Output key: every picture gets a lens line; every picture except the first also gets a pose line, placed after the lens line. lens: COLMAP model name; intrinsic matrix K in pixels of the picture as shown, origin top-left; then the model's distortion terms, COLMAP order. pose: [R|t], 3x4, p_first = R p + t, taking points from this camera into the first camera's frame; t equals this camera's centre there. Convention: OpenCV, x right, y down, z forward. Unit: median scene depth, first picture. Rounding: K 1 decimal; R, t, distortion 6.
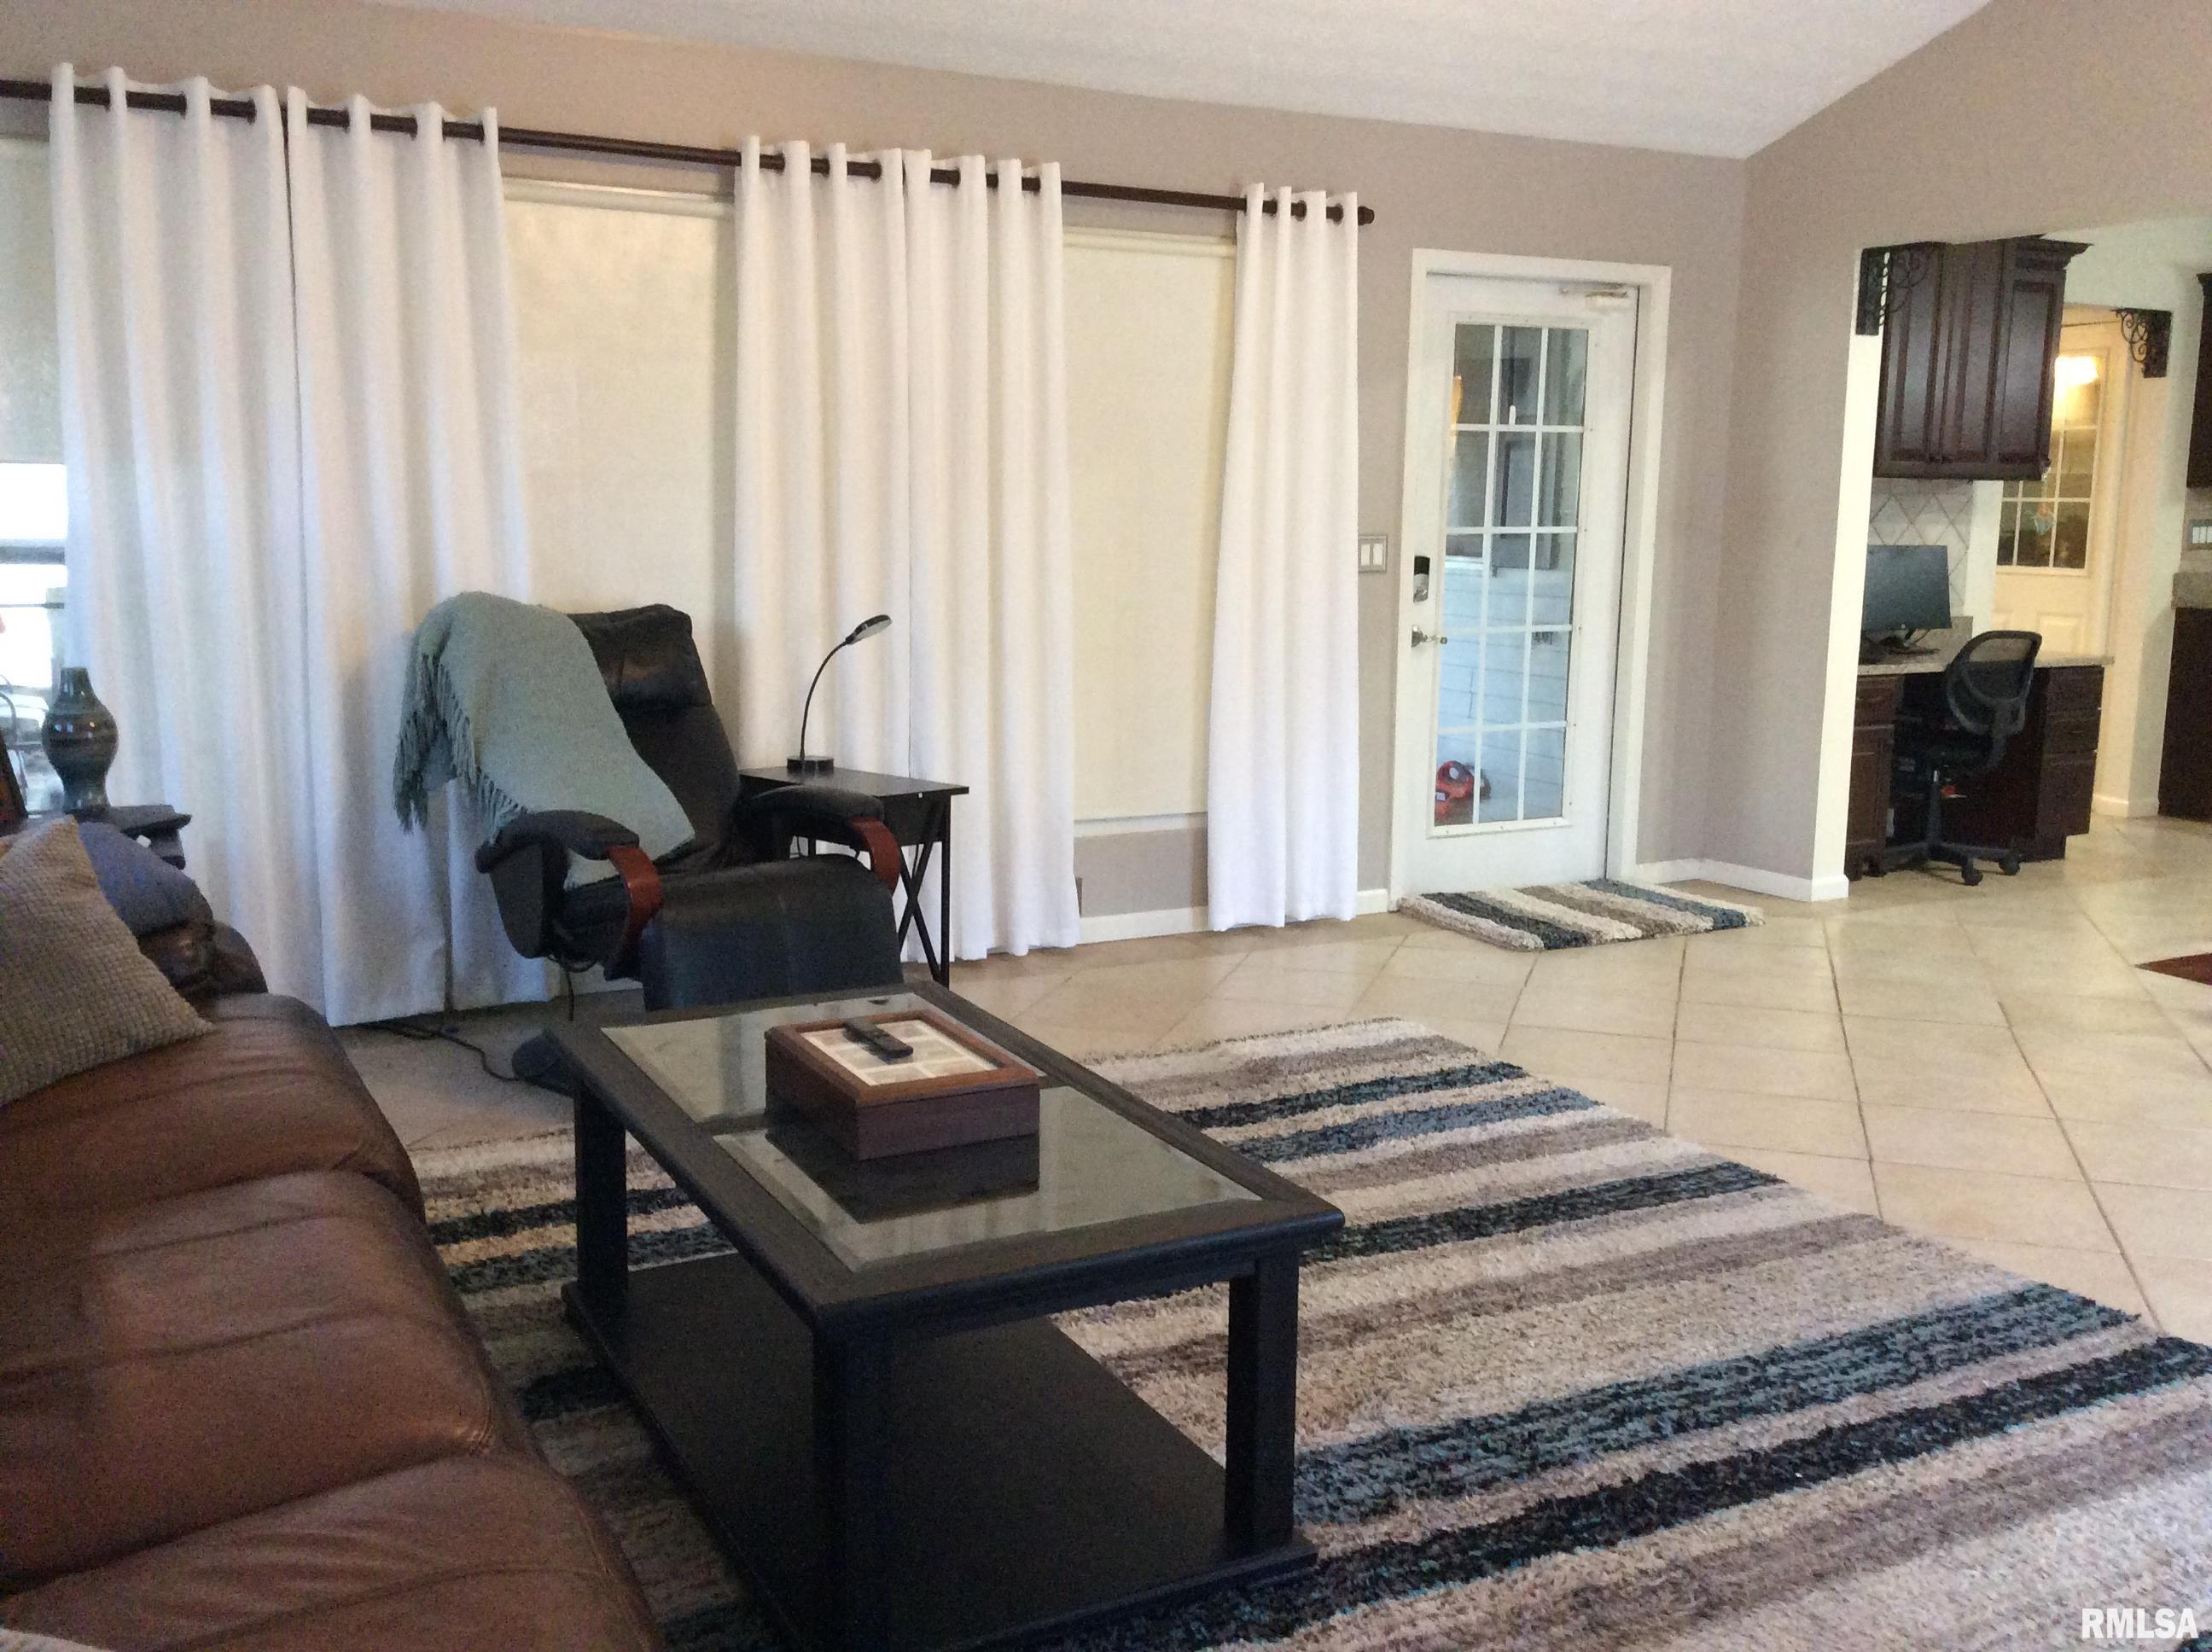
lens RADIAL K [[1995.6, 0, 1125.0], [0, 1995.6, 825.6], [0, 0, 1]] dist [0.122490, -0.233572]
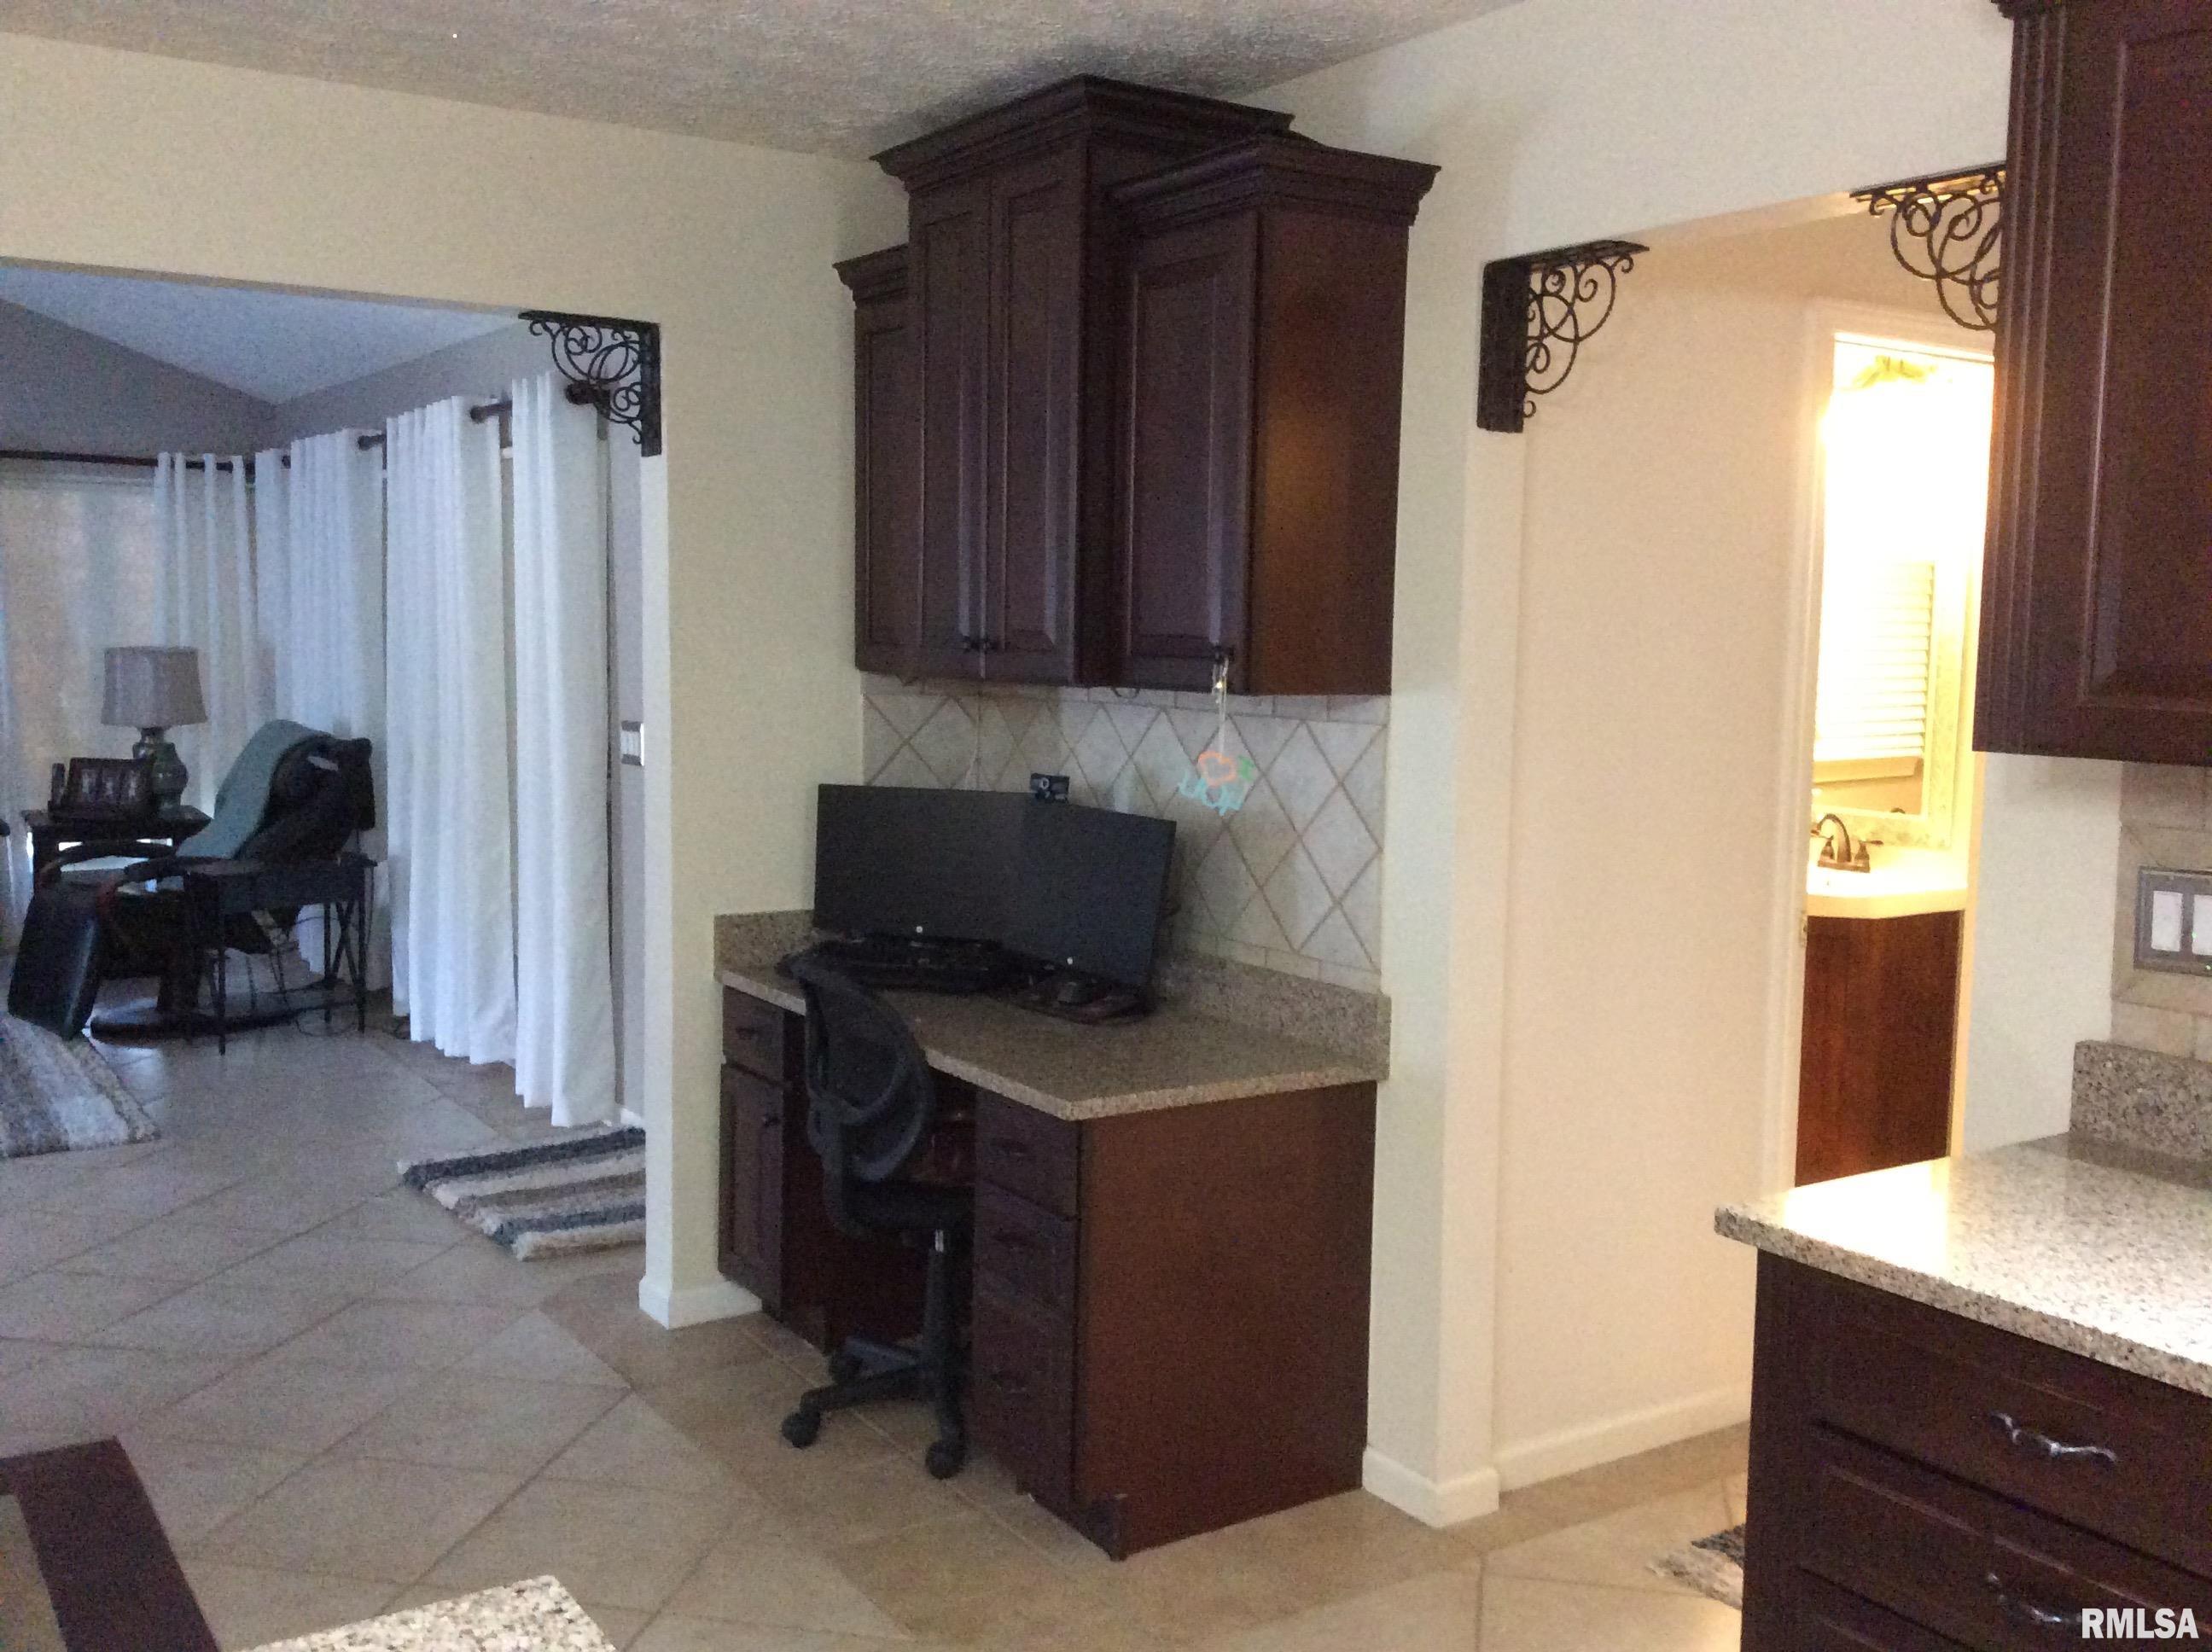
lens RADIAL K [[2003.5, 0, 1125.1], [0, 2003.5, 824.0], [0, 0, 1]] dist [0.117709, -0.228168]
pose [[0.102269, 0.087058, -0.990940, 1.856866], [-0.178620, 0.981579, 0.067802, -0.354364], [0.978589, 0.170067, 0.115935, 1.967302]]
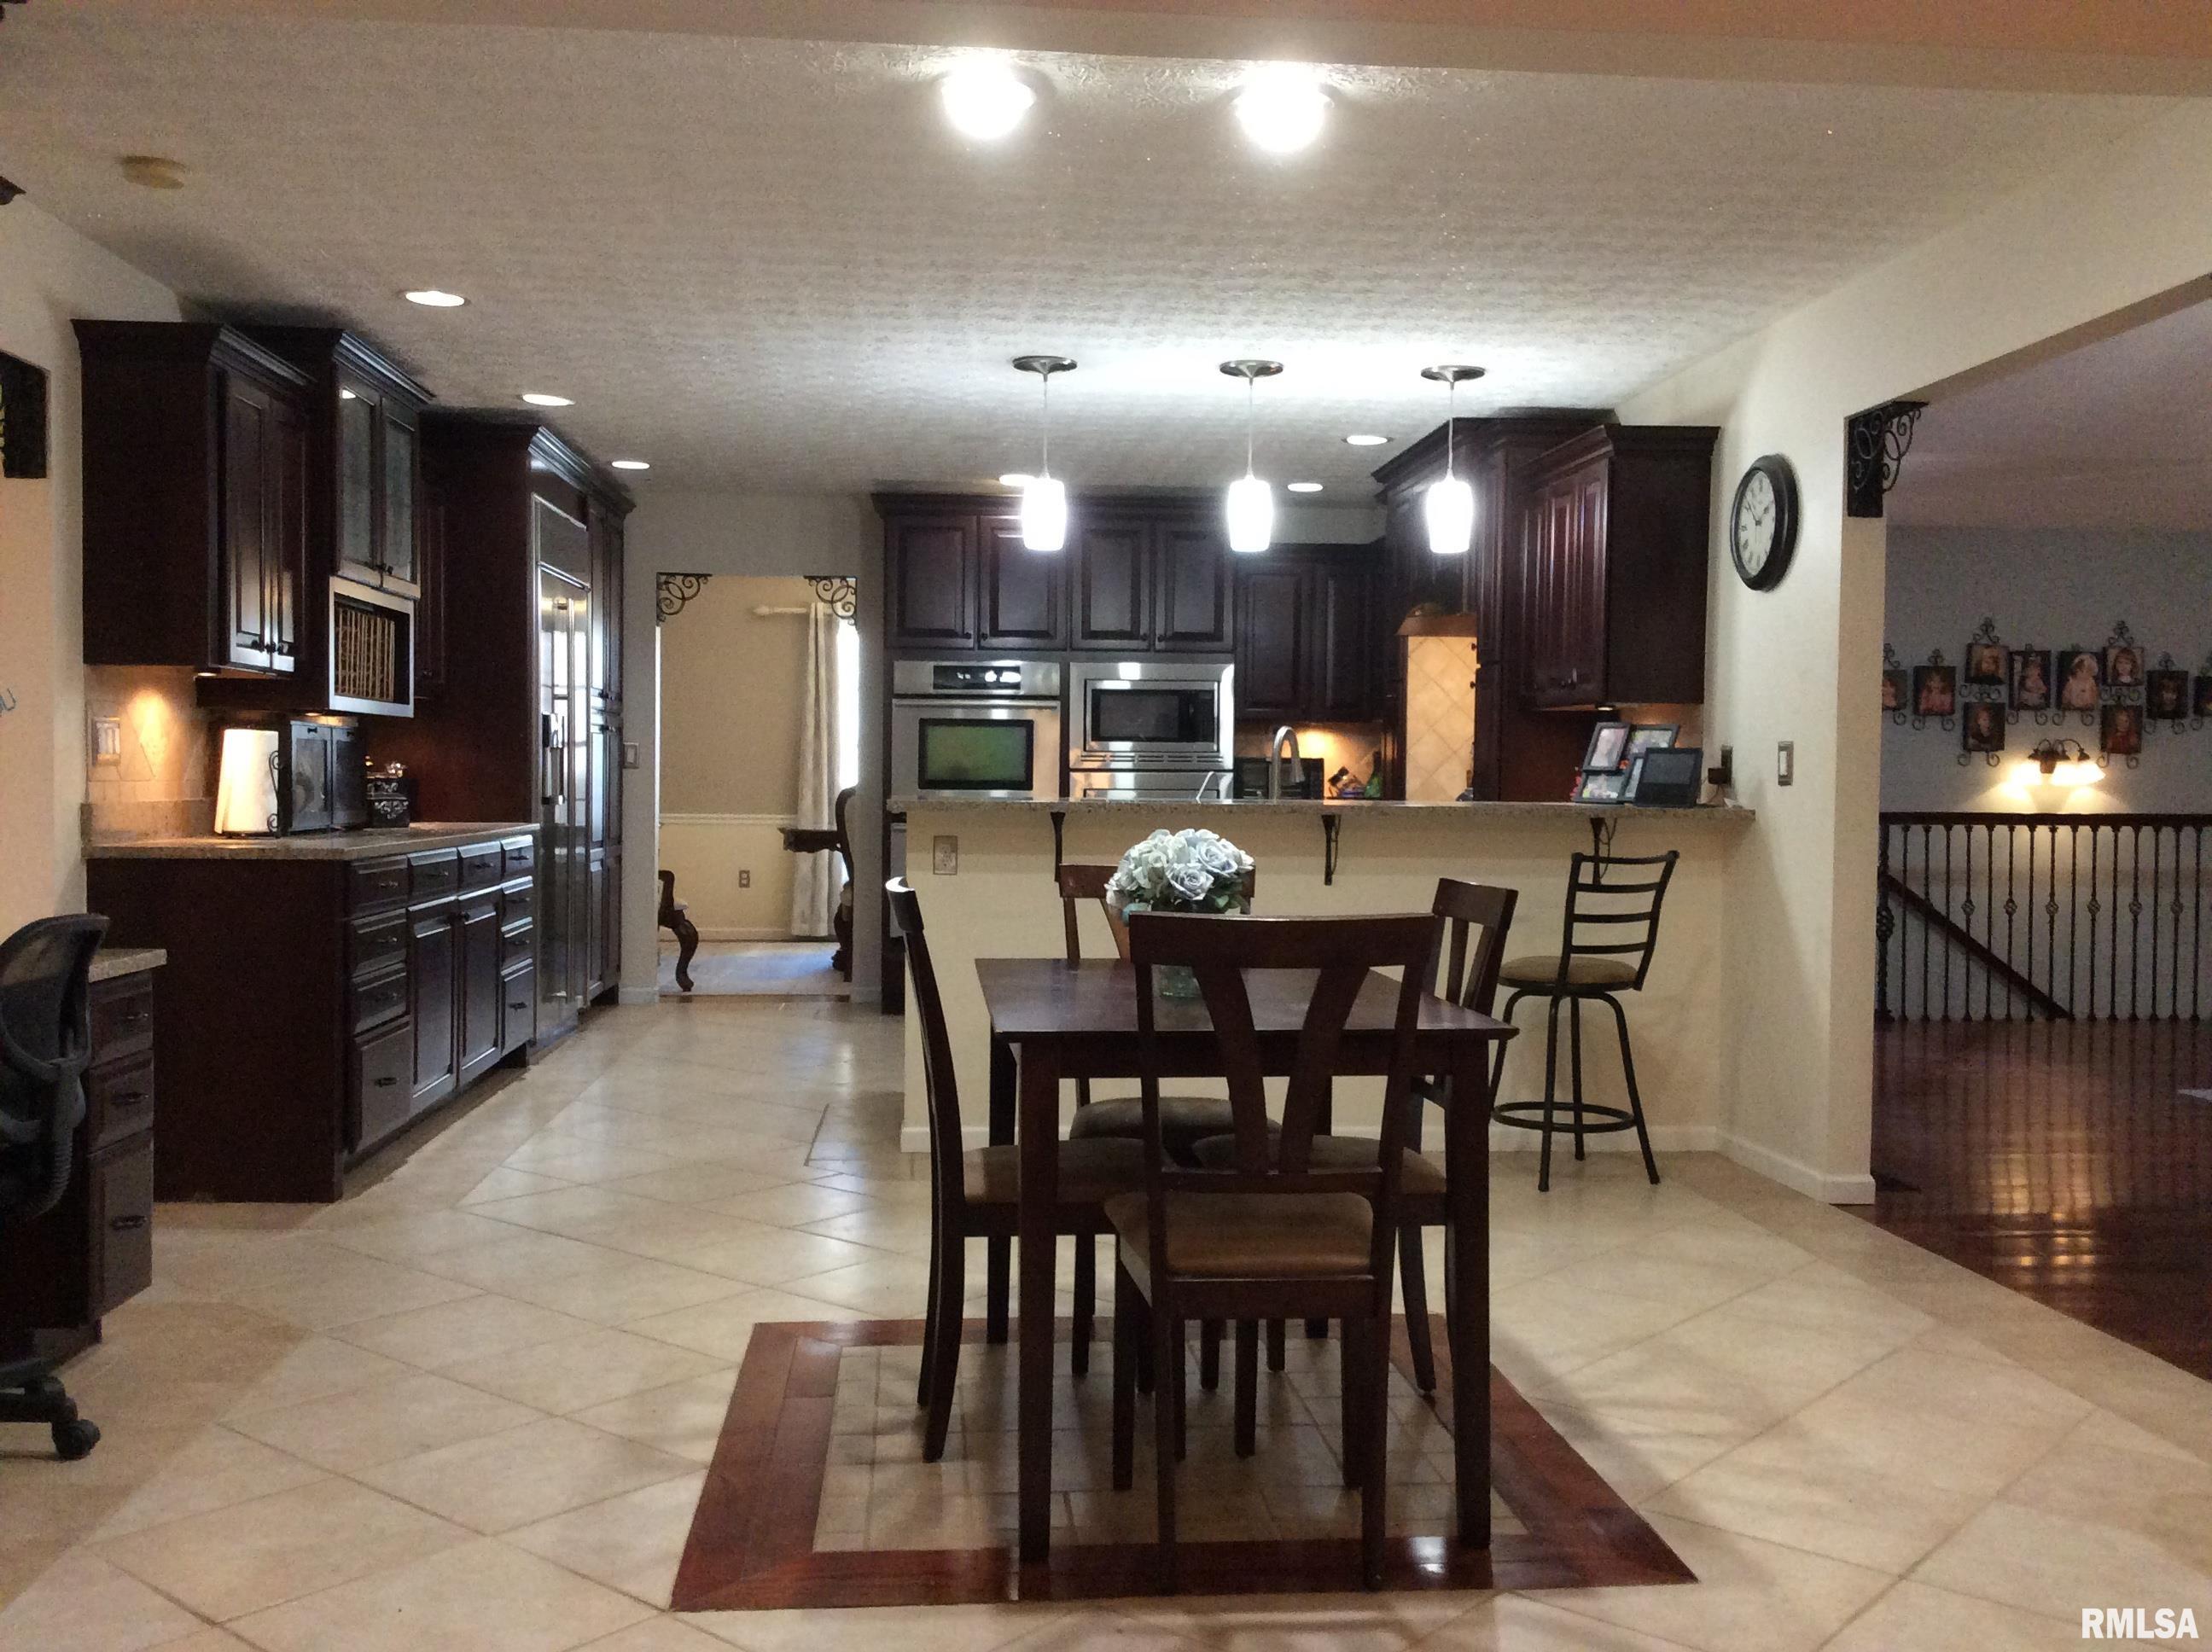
lens RADIAL K [[2003.5, 0, 1125.1], [0, 2003.5, 824.0], [0, 0, 1]] dist [0.117709, -0.228168]
pose [[0.393132, -0.029958, 0.918994, 0.193190], [0.144043, 0.989135, -0.029375, -0.130182], [-0.908129, 0.143922, 0.393176, 1.139127]]
